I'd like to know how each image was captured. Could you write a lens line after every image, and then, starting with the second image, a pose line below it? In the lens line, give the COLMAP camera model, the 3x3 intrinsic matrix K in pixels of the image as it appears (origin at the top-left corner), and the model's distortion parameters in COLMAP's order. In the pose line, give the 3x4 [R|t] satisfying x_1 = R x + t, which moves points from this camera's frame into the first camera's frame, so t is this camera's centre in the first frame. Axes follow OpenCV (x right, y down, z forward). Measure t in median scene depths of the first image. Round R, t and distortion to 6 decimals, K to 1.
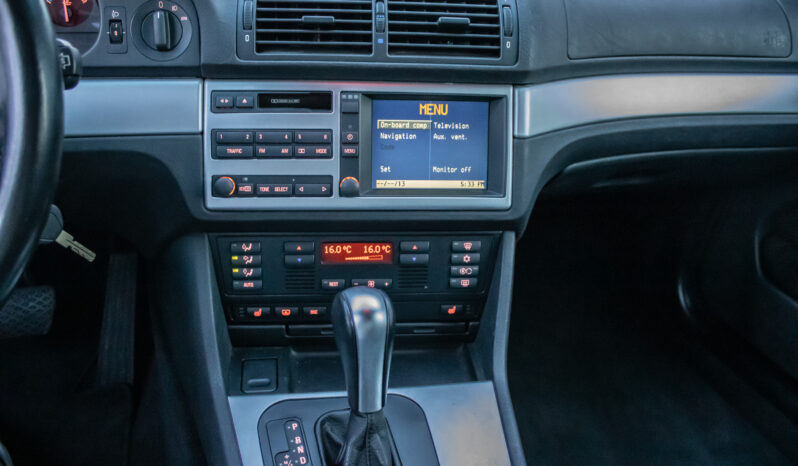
lens RADIAL K [[684.5, 0, 399.0], [0, 684.5, 233.0], [0, 0, 1]] dist [-0.106394, 0.010427]
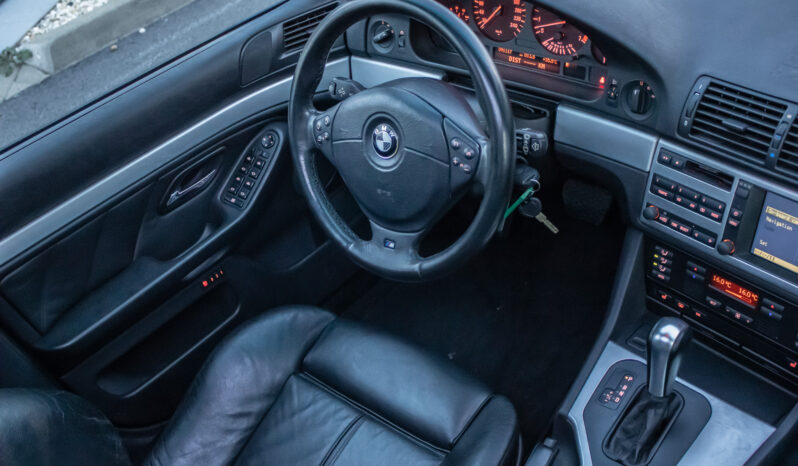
lens RADIAL K [[940.5, 0, 399.0], [0, 940.5, 233.0], [0, 0, 1]] dist [-0.006526, -0.025697]
pose [[0.536464, 0.404116, -0.740876, 0.946263], [-0.177277, 0.912270, 0.369238, -0.665574], [0.825093, -0.066743, 0.561040, -0.565593]]
